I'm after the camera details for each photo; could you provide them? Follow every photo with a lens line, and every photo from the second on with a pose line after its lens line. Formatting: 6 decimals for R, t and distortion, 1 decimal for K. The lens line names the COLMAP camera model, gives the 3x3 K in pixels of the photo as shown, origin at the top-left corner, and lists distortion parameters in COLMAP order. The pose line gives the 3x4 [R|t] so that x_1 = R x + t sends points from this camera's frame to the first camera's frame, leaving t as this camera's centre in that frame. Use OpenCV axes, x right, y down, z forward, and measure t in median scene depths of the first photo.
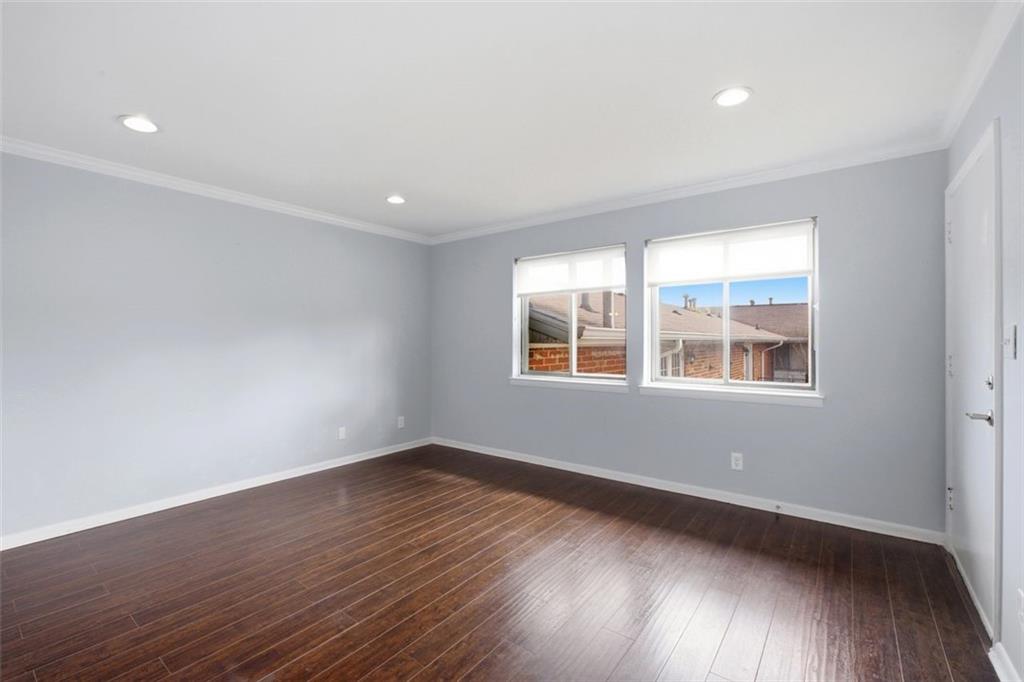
lens RADIAL K [[445.9, 0, 507.7], [0, 445.9, 335.5], [0, 0, 1]] dist [-0.014657, 0.001438]
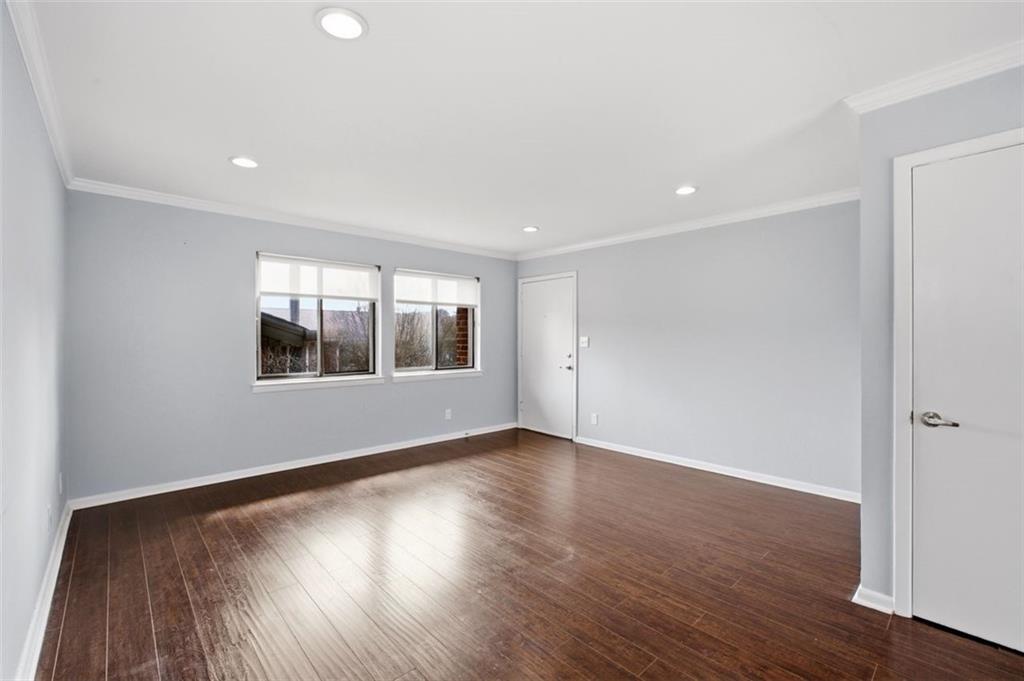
lens RADIAL K [[445.9, 0, 513.3], [0, 445.9, 348.0], [0, 0, 1]] dist [-0.014657, 0.001438]
pose [[0.176038, -0.013642, 0.984289, -0.815347], [-0.000355, 0.999903, 0.013922, 0.006012], [-0.984383, -0.002800, 0.176016, 0.344917]]
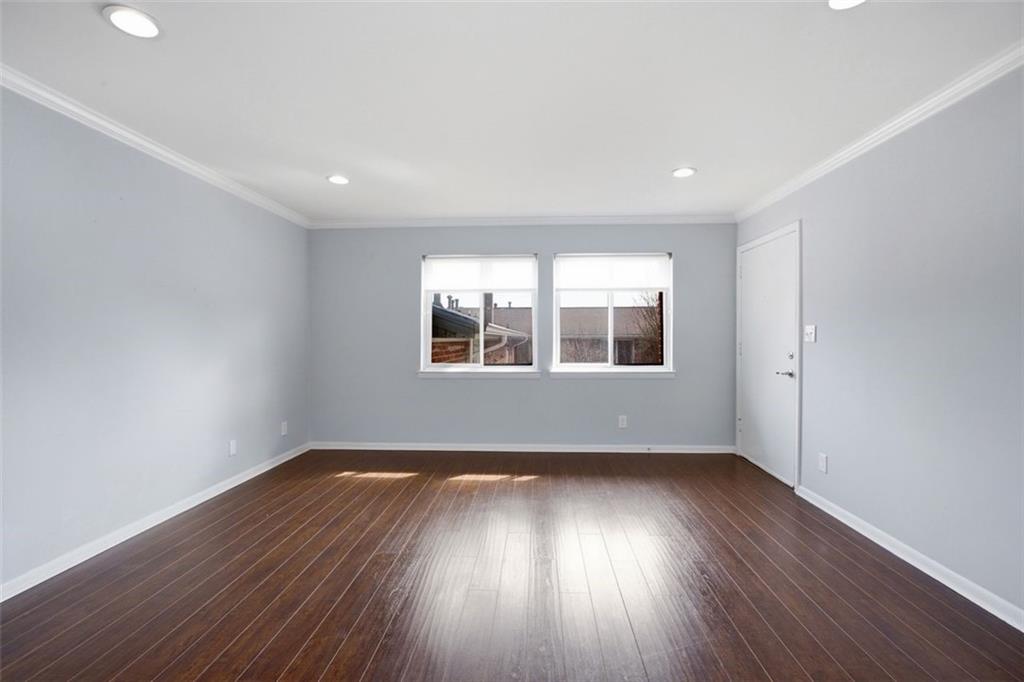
lens RADIAL K [[445.9, 0, 511.1], [0, 445.9, 334.2], [0, 0, 1]] dist [-0.014657, 0.001438]
pose [[0.821891, 0.004205, 0.569629, -0.420706], [-0.005254, 0.999986, 0.000199, 0.009050], [-0.569621, -0.003156, 0.821902, 0.040744]]
